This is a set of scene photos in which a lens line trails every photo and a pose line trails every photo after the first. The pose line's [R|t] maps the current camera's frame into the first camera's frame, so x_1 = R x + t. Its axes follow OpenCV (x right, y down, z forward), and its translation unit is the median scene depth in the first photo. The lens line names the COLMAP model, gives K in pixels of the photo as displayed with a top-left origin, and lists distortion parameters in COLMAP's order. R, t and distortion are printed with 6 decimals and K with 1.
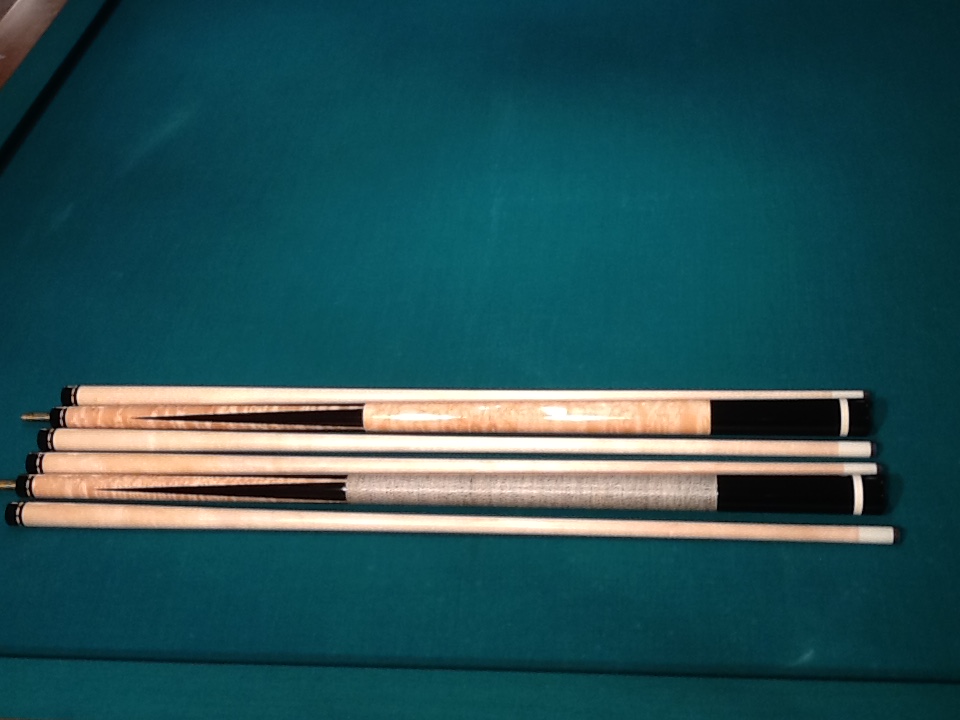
lens RADIAL K [[1177.8, 0, 482.0], [0, 1177.8, 368.8], [0, 0, 1]] dist [0.015475, 0.000000]
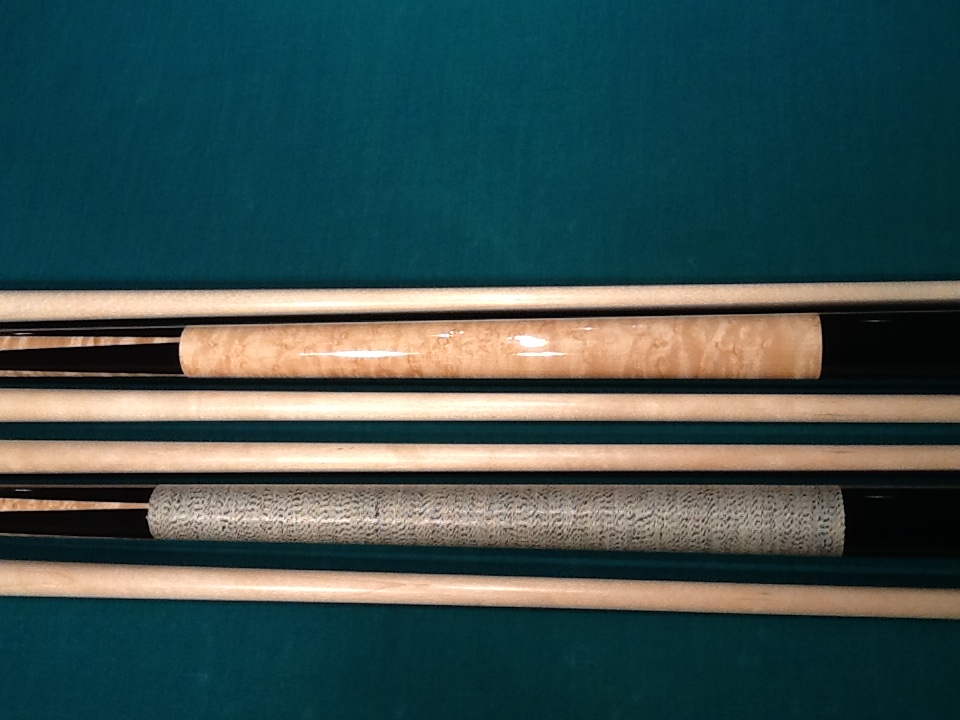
lens RADIAL K [[1177.8, 0, 479.7], [0, 1177.8, 357.1], [0, 0, 1]] dist [0.015475, 0.000000]
pose [[0.998388, -0.056473, 0.005627, 0.036443], [0.051963, 0.949493, 0.309457, -0.125245], [-0.022818, -0.308666, 0.950897, 0.486222]]
